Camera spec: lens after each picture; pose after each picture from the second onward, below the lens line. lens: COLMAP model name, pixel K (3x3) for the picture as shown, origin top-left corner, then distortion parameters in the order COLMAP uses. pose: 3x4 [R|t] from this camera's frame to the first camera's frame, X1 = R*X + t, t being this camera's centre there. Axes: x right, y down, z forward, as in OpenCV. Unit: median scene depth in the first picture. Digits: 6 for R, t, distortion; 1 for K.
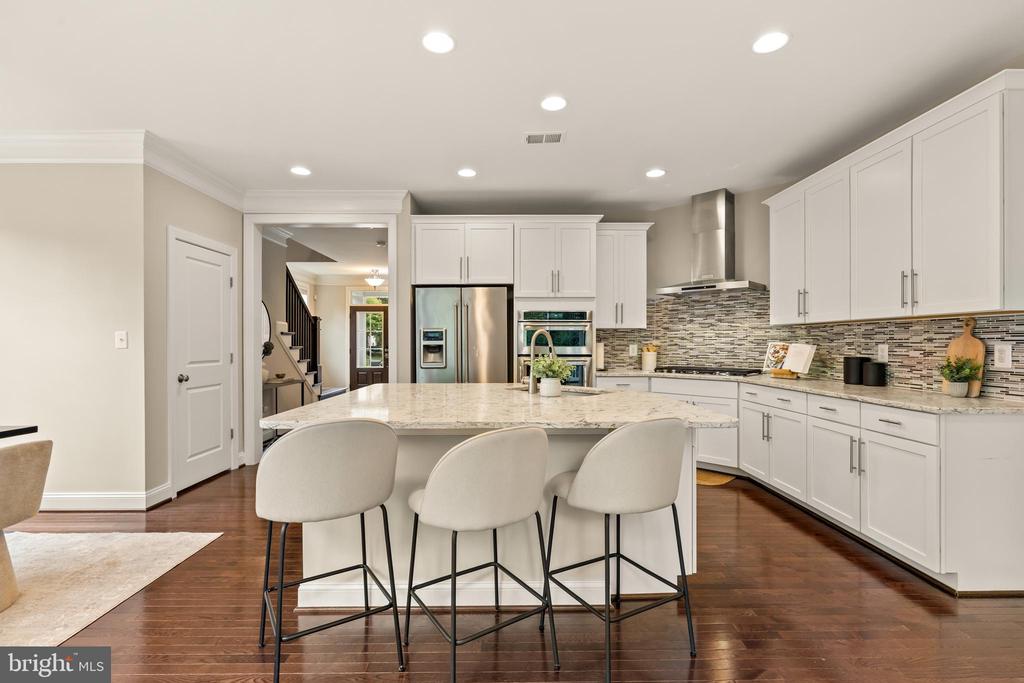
lens RADIAL K [[473.7, 0, 510.1], [0, 473.7, 343.1], [0, 0, 1]] dist [-0.001372, -0.001562]
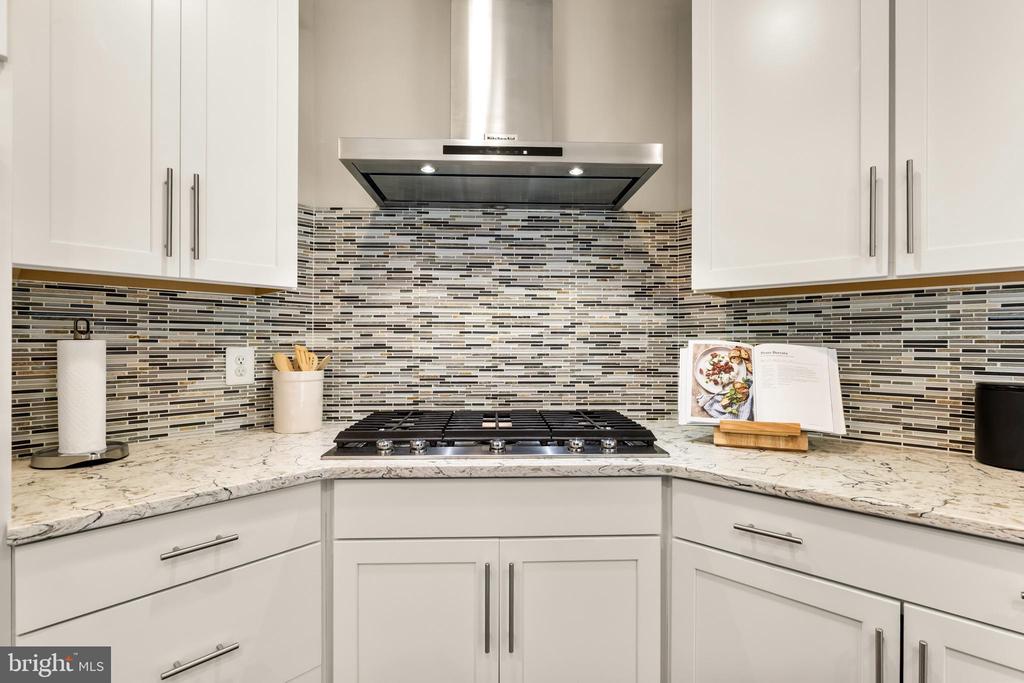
lens RADIAL K [[473.7, 0, 511.3], [0, 473.7, 345.1], [0, 0, 1]] dist [-0.001372, -0.001562]
pose [[0.686322, -0.001974, 0.727295, 0.187167], [-0.001978, 0.999988, 0.004582, 0.000624], [-0.727295, -0.004583, 0.686310, 0.783909]]
